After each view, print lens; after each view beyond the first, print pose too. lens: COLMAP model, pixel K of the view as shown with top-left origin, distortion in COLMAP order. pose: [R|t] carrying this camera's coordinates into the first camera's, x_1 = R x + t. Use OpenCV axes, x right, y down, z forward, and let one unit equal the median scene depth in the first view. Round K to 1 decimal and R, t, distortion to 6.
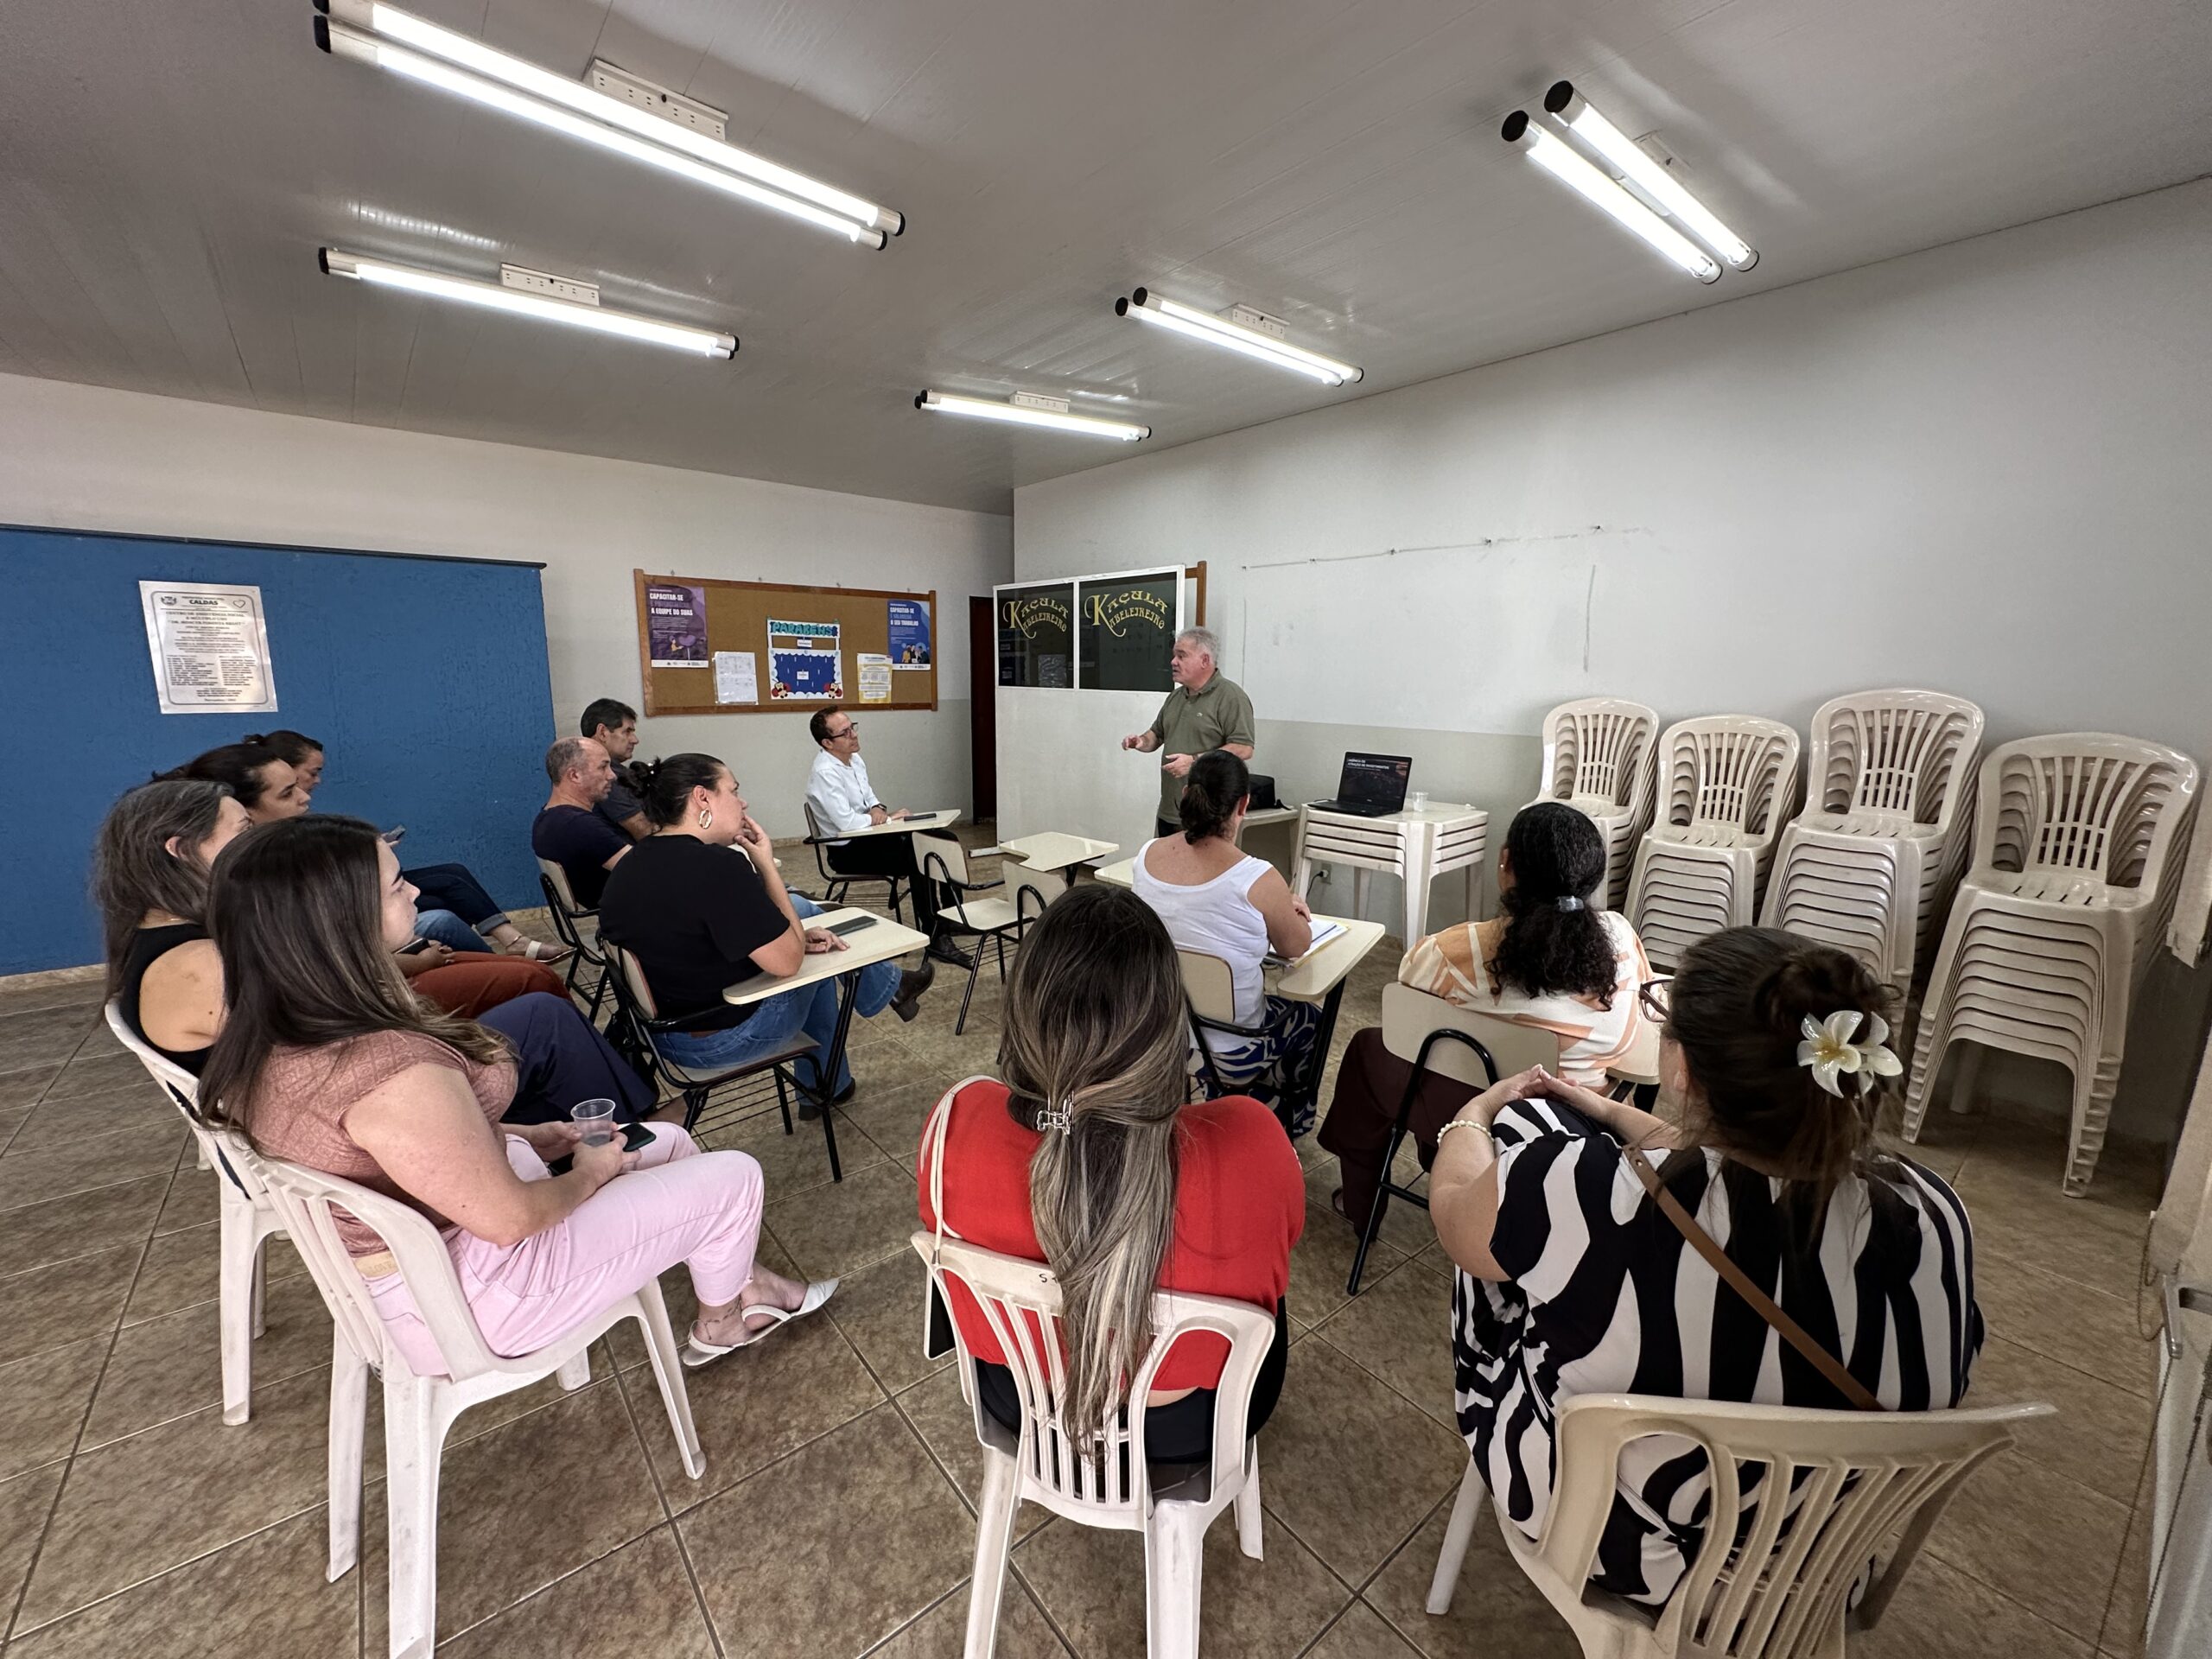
lens RADIAL K [[895.6, 0, 1106.0], [0, 895.6, 829.5], [0, 0, 1]] dist [-0.001748, -0.000090]
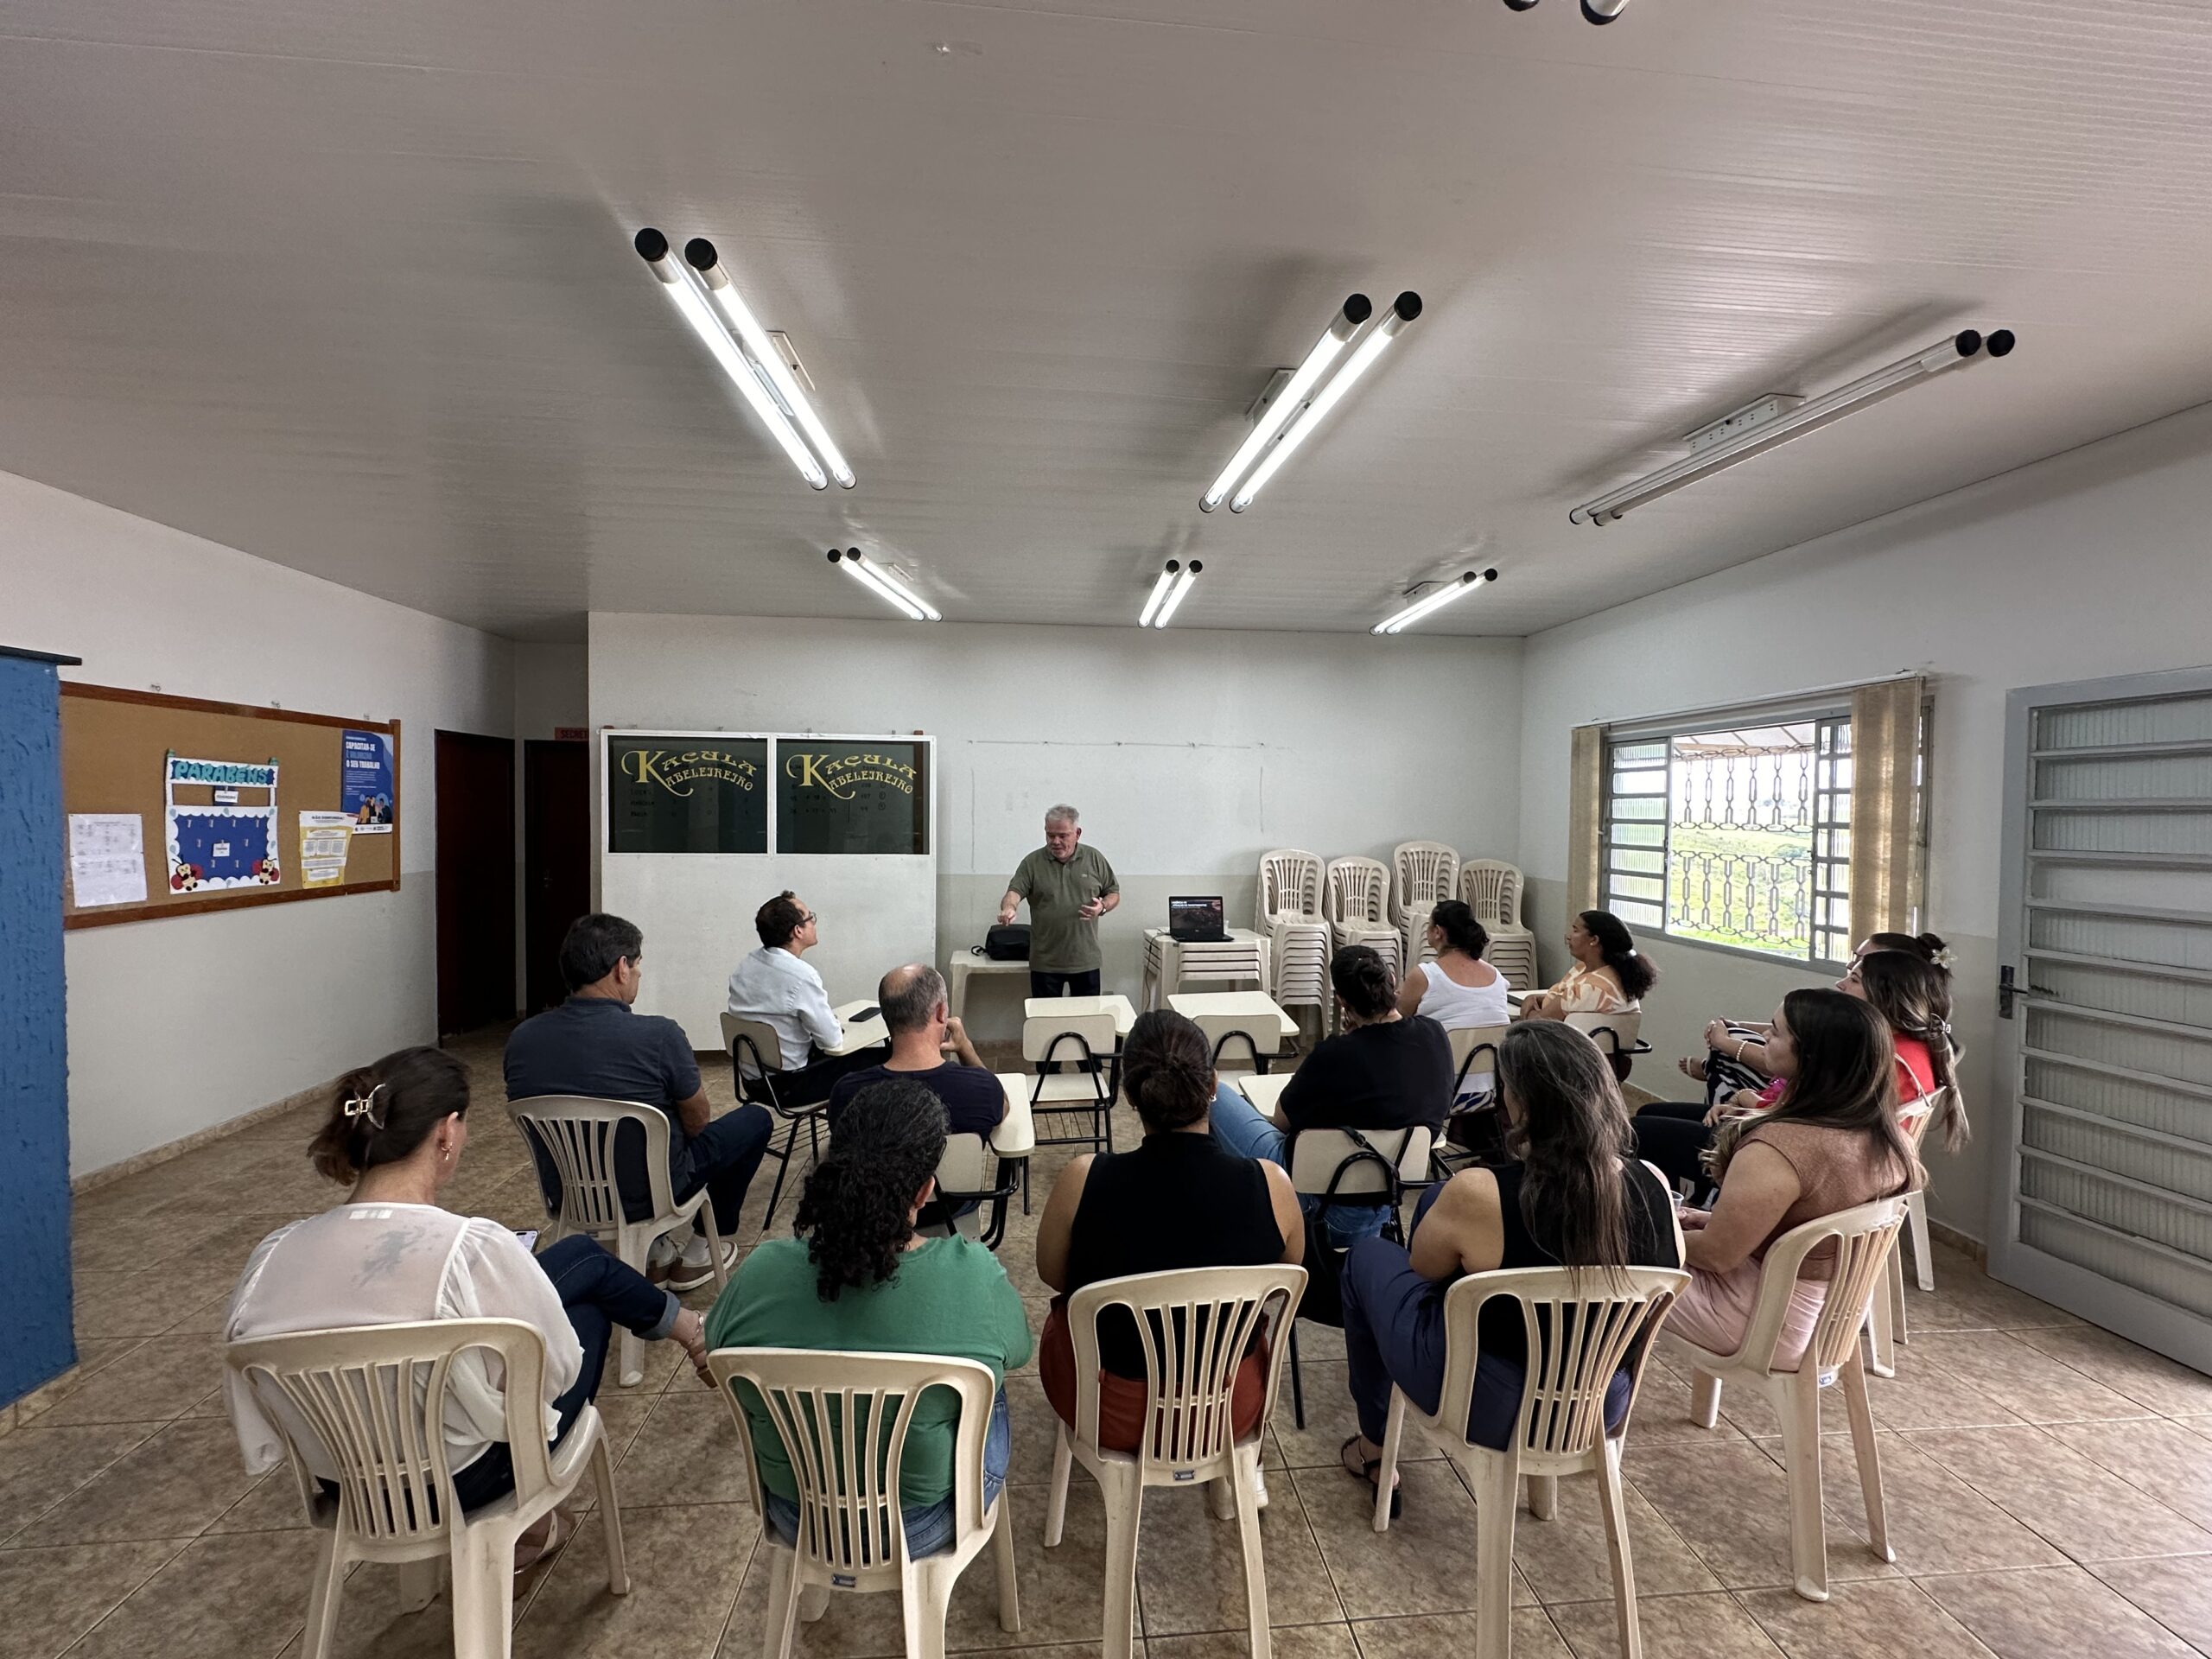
lens RADIAL K [[895.6, 0, 1106.0], [0, 895.6, 829.5], [0, 0, 1]] dist [-0.001748, -0.000090]
pose [[0.558485, -0.024599, 0.829150, -0.652156], [0.141403, 0.987754, -0.065940, -0.082977], [-0.817373, 0.154071, 0.555124, 0.250218]]
